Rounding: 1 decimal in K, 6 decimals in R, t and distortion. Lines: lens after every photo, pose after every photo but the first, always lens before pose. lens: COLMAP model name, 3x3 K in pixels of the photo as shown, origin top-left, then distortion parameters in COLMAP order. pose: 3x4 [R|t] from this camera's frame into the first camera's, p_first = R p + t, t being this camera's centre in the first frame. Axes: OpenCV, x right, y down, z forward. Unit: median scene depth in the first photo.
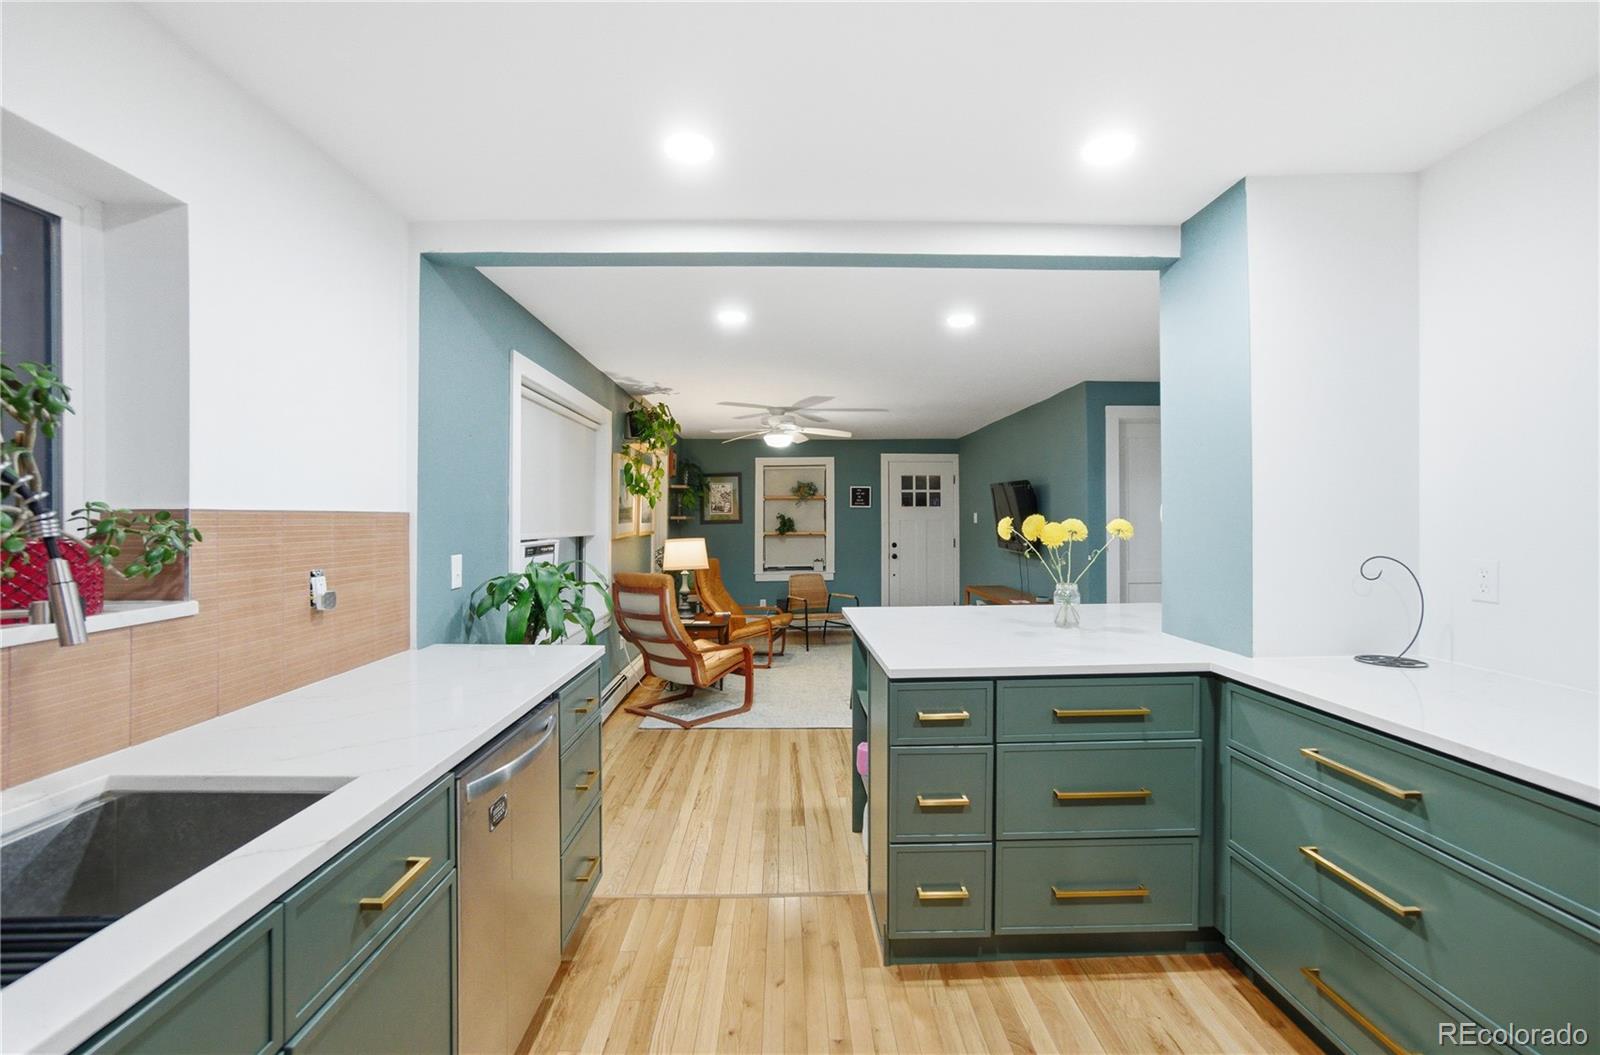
lens RADIAL K [[704.6, 0, 801.3], [0, 704.6, 517.7], [0, 0, 1]] dist [-0.072289, 0.040391]
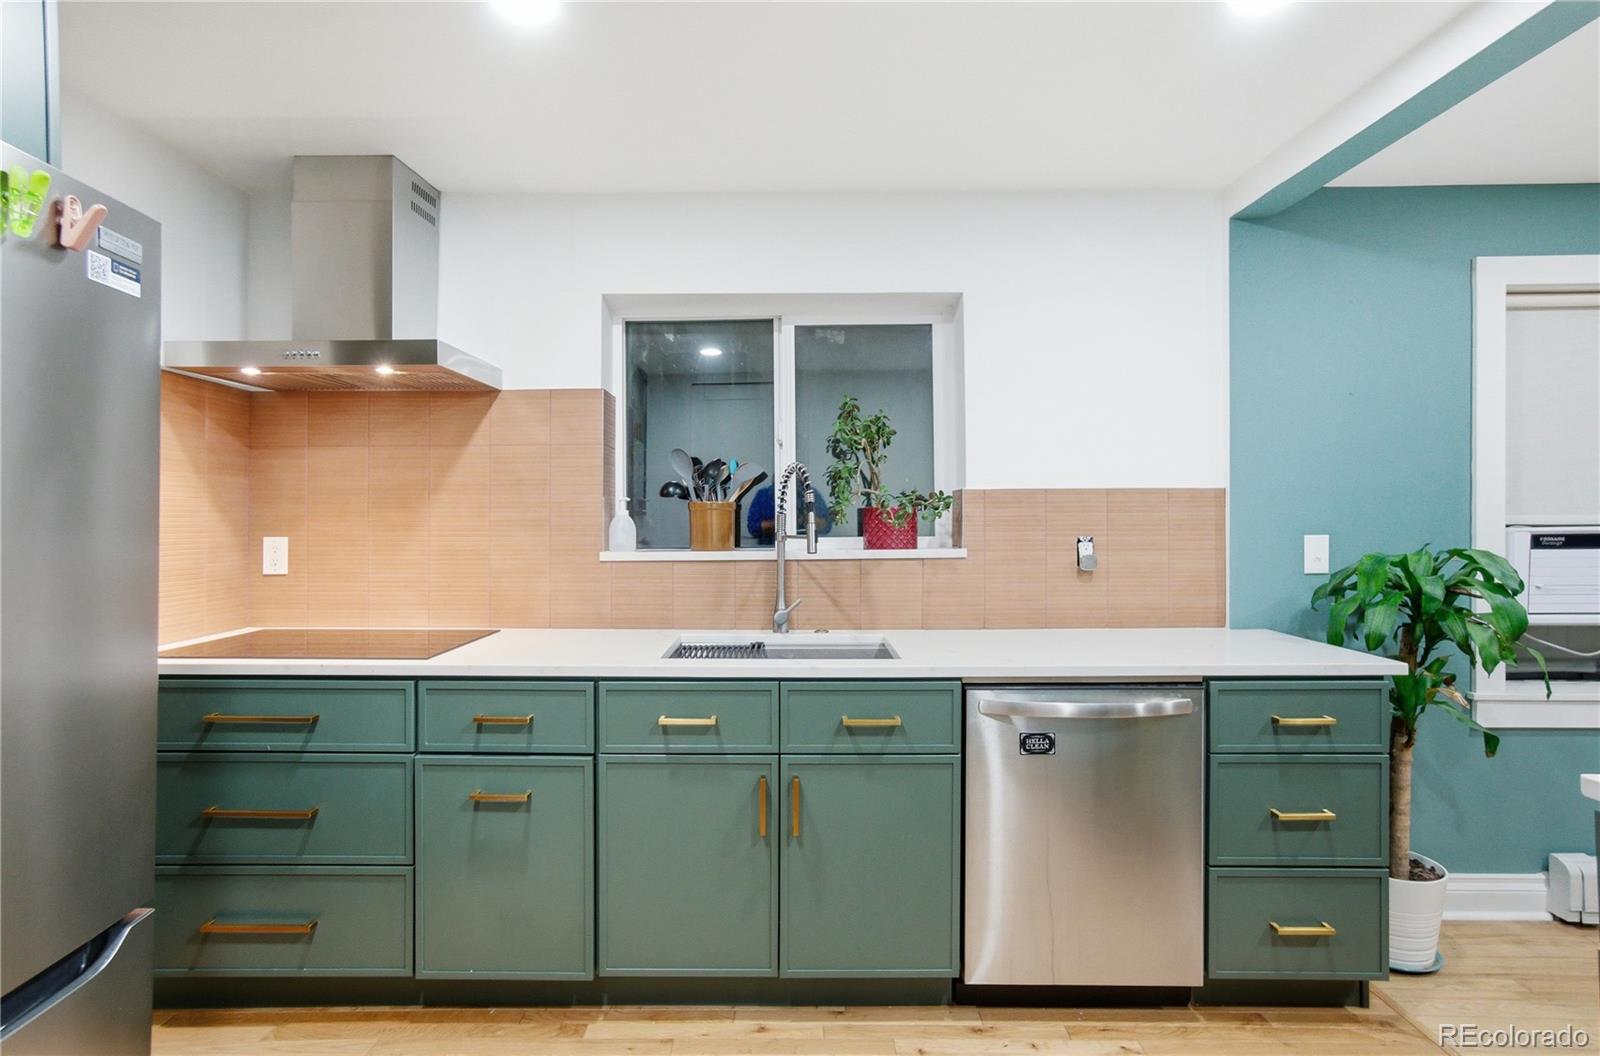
lens RADIAL K [[833.8, 0, 798.5], [0, 833.8, 515.3], [0, 0, 1]] dist [-0.028541, 0.030675]
pose [[-0.036411, 0.000218, -0.999337, 0.471632], [0.006081, 0.999982, -0.000004, 0.020876], [0.999318, -0.006077, -0.036411, 0.327972]]
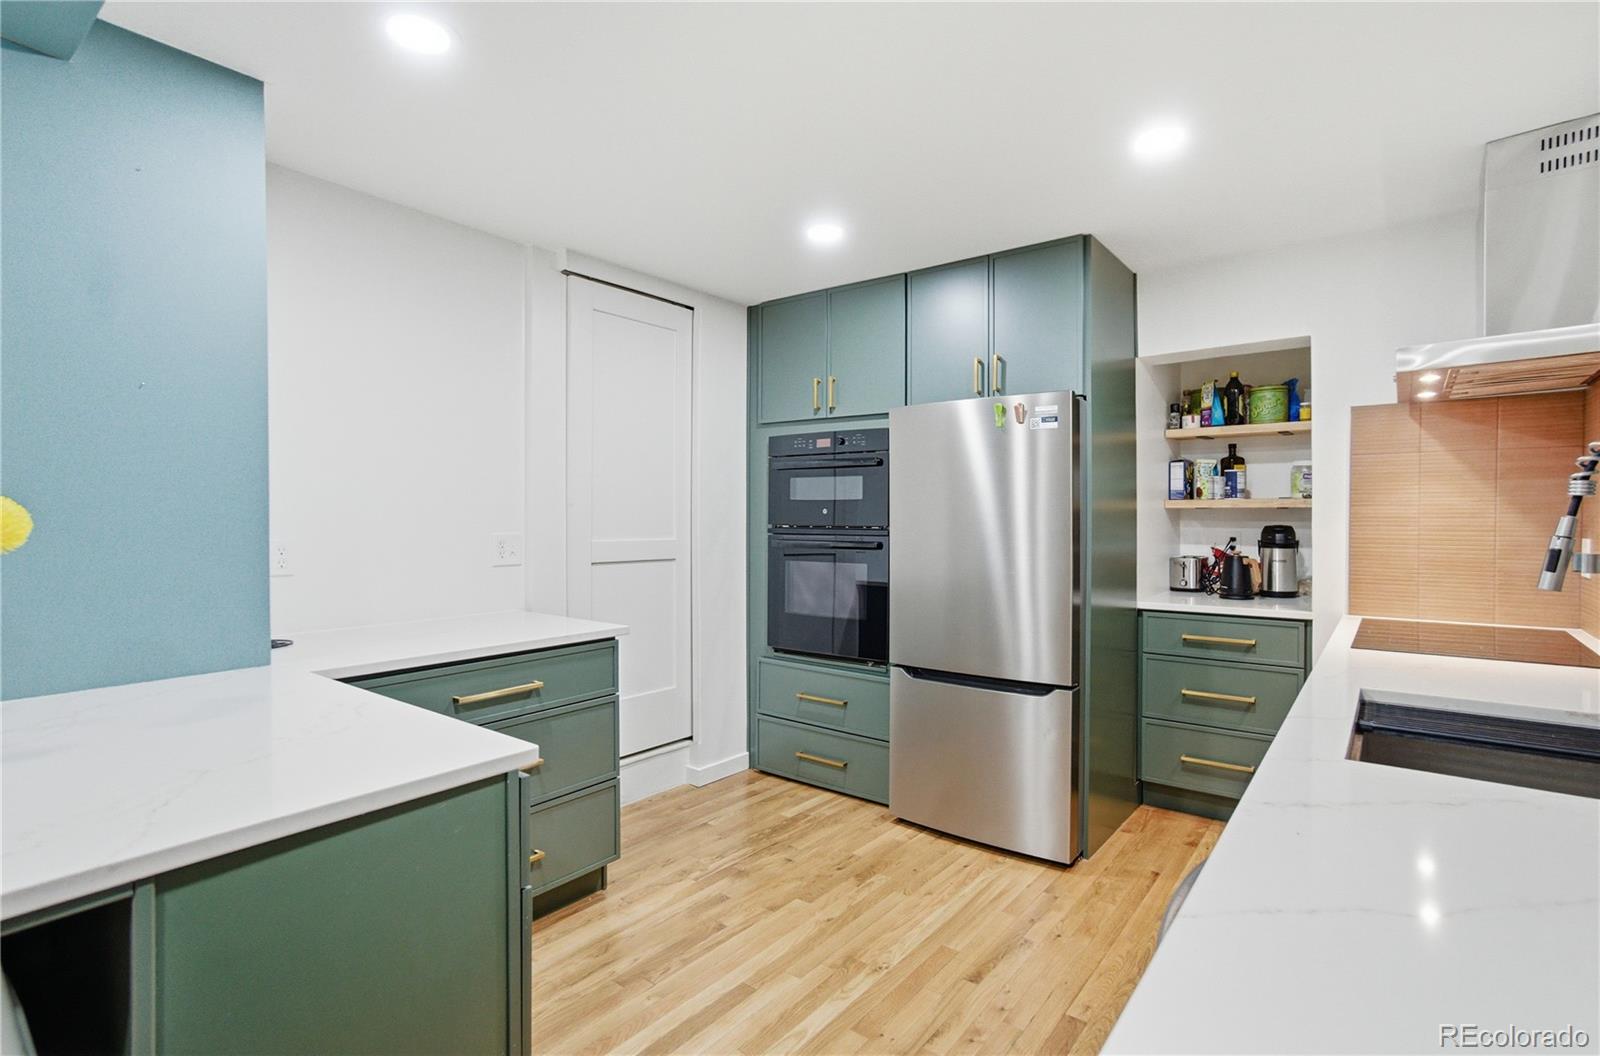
lens RADIAL K [[753.8, 0, 800.0], [0, 753.8, 528.0], [0, 0, 1]] dist [-0.059826, 0.037989]
pose [[-0.768953, -0.005643, 0.639281, -0.263908], [0.000239, 0.999958, 0.009114, 0.022825], [-0.639306, 0.007161, -0.768919, 0.864140]]
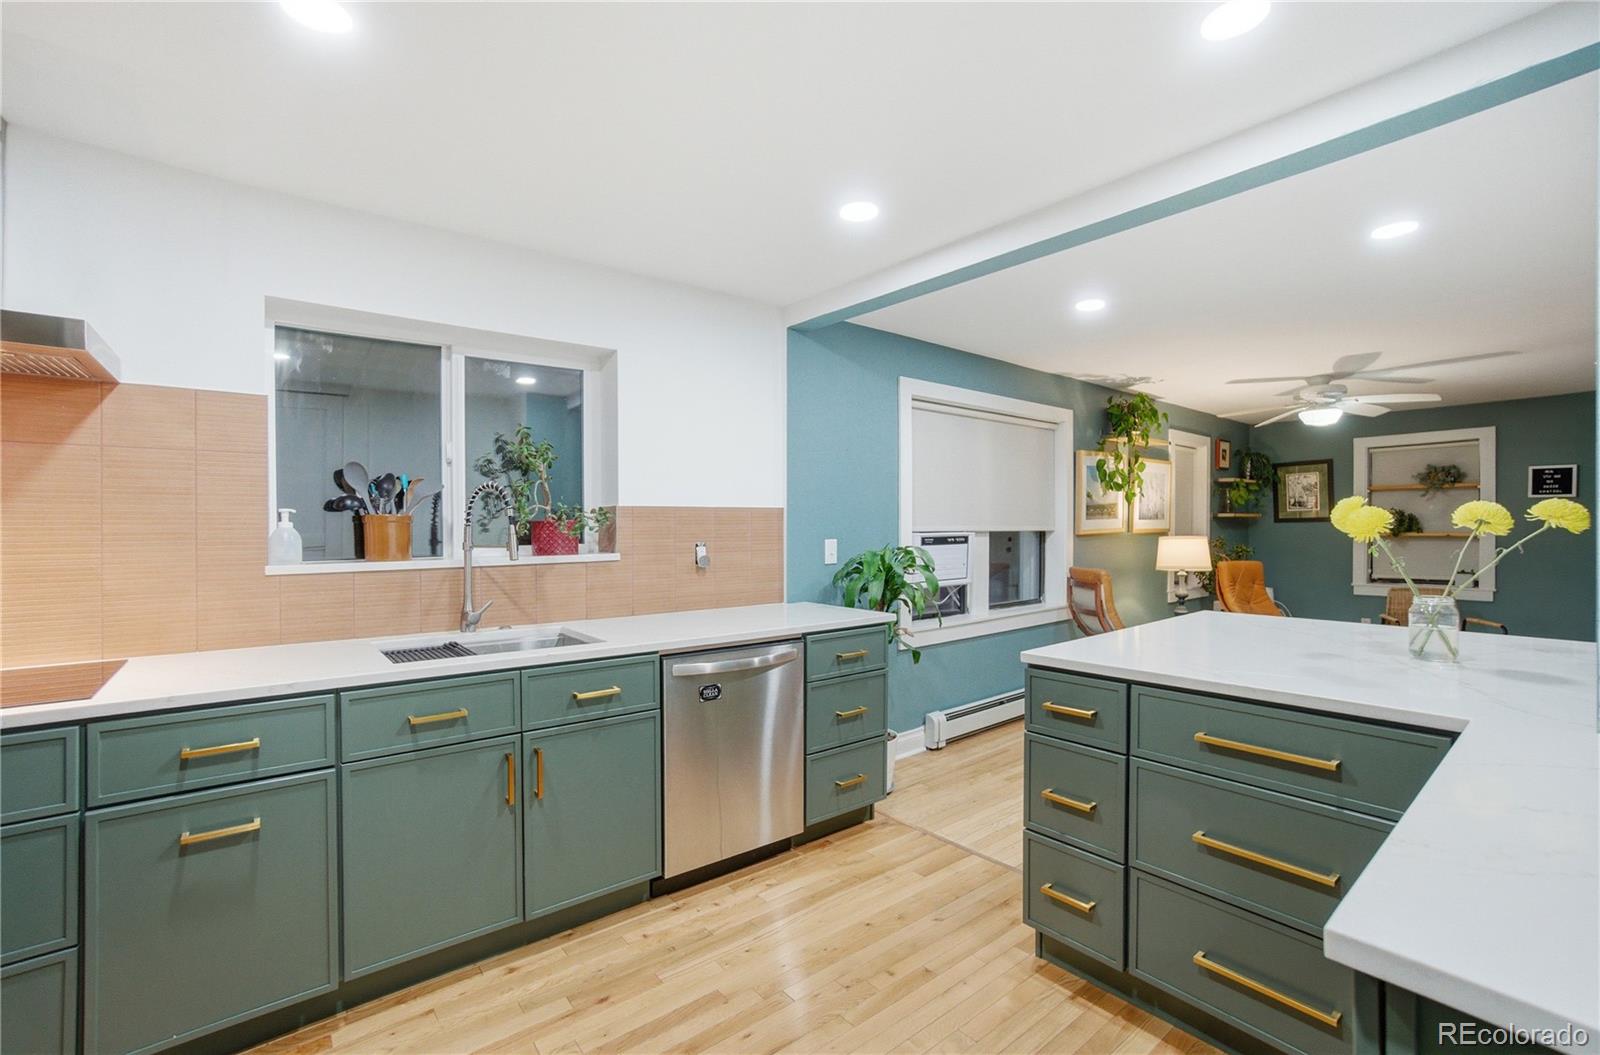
lens RADIAL K [[716.4, 0, 800.0], [0, 716.4, 527.5], [0, 0, 1]] dist [-0.073573, 0.043817]
pose [[0.608125, 0.003471, -0.793834, 0.487481], [0.004378, 0.999961, 0.007725, 0.016427], [0.793829, -0.008173, 0.608086, 0.083057]]
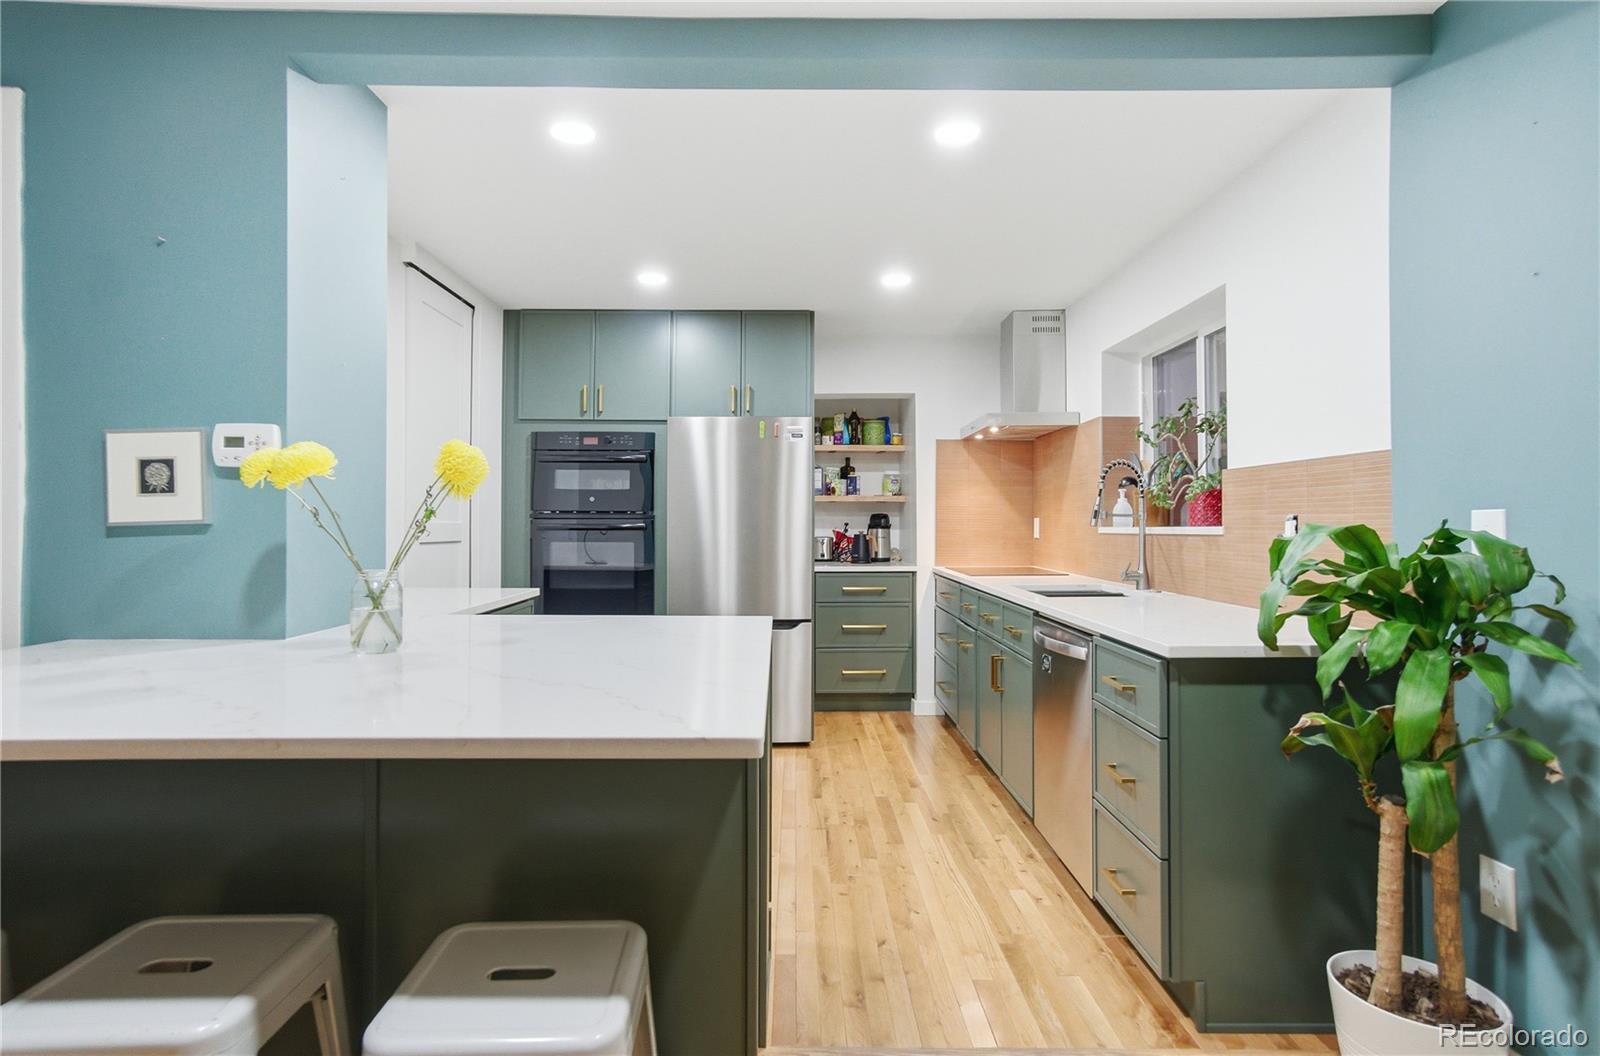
lens RADIAL K [[833.8, 0, 798.5], [0, 833.8, 515.3], [0, 0, 1]] dist [-0.028541, 0.030675]
pose [[-0.999749, 0.003588, 0.022095, 0.039022], [0.003327, 0.999925, -0.011820, 0.054470], [-0.022136, -0.011744, -0.999686, 1.424312]]
